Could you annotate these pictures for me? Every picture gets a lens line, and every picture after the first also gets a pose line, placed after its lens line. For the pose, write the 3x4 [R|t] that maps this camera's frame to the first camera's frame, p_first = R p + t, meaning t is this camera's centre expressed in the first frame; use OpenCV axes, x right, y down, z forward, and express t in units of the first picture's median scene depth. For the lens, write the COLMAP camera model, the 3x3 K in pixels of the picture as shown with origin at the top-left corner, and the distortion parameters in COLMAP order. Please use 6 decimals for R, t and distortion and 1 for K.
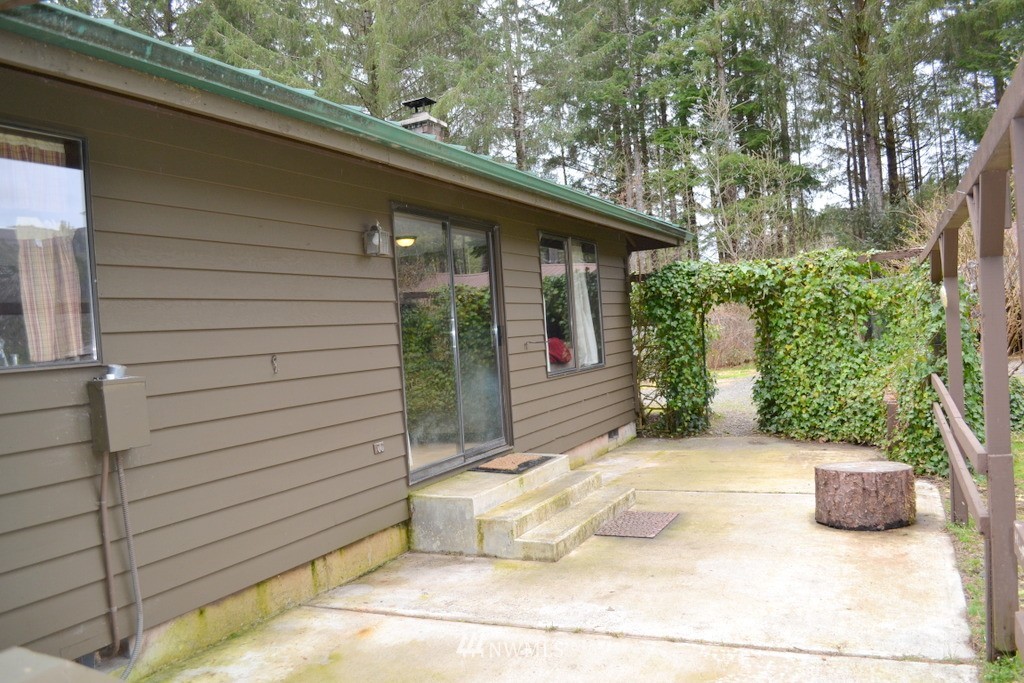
lens RADIAL K [[810.6, 0, 512.0], [0, 810.6, 341.5], [0, 0, 1]] dist [-0.075042, -0.002044]
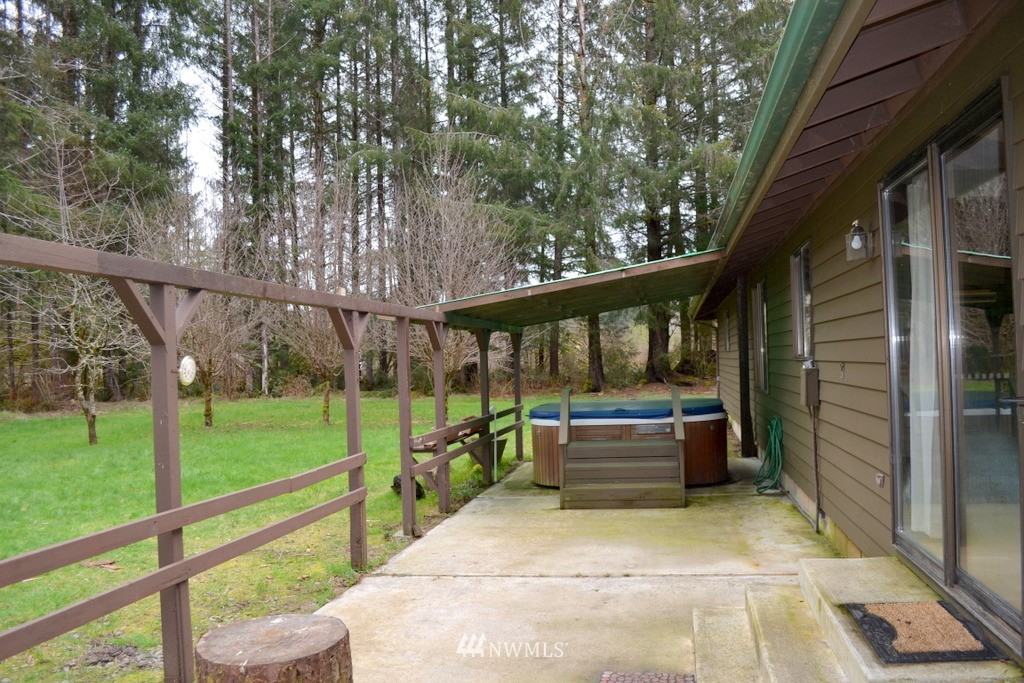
lens RADIAL K [[832.9, 0, 512.0], [0, 832.9, 341.5], [0, 0, 1]] dist [-0.057496, 0.001112]
pose [[-0.964112, 0.090908, -0.249448, 0.554190], [0.092315, 0.995711, 0.006079, -0.076637], [0.248931, -0.017167, -0.968369, 2.298923]]
